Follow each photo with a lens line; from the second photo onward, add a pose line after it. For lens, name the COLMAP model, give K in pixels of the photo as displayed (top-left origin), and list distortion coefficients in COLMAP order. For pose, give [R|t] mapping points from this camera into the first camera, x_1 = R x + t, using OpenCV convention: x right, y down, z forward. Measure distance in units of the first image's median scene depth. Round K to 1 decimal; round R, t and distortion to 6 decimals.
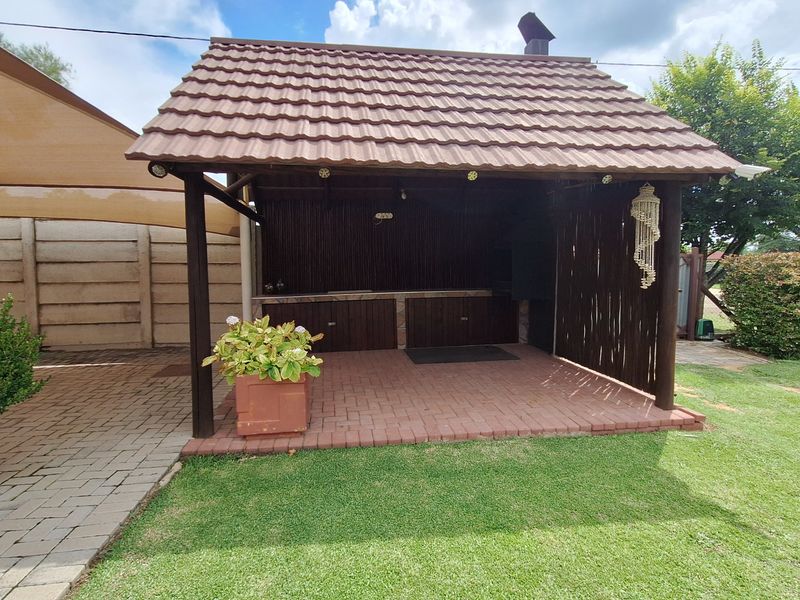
lens RADIAL K [[427.0, 0, 400.5], [0, 427.0, 298.0], [0, 0, 1]] dist [0.014623, -0.000097]
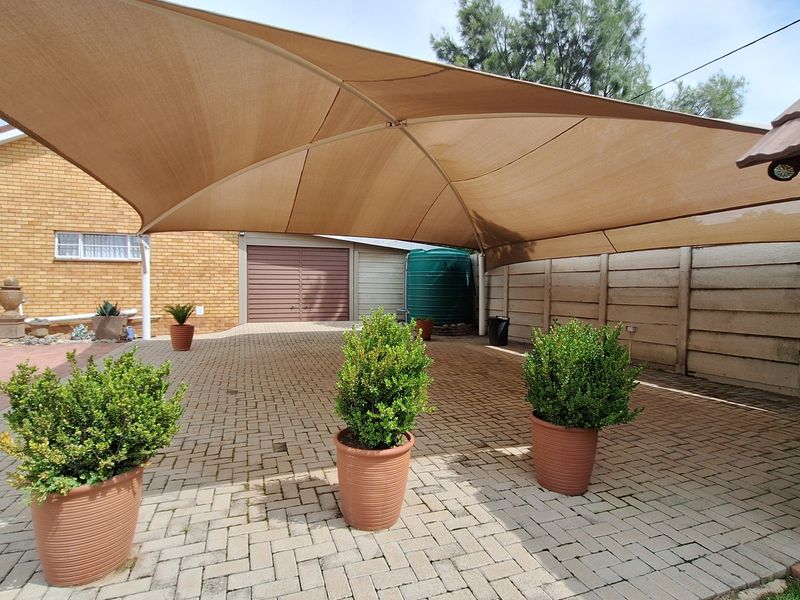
lens RADIAL K [[427.0, 0, 400.9], [0, 427.0, 302.8], [0, 0, 1]] dist [0.014623, -0.000097]
pose [[0.218292, 0.037715, -0.975155, 0.010561], [-0.077270, 0.996784, 0.021254, -0.017915], [0.972820, 0.070710, 0.220504, 0.102223]]
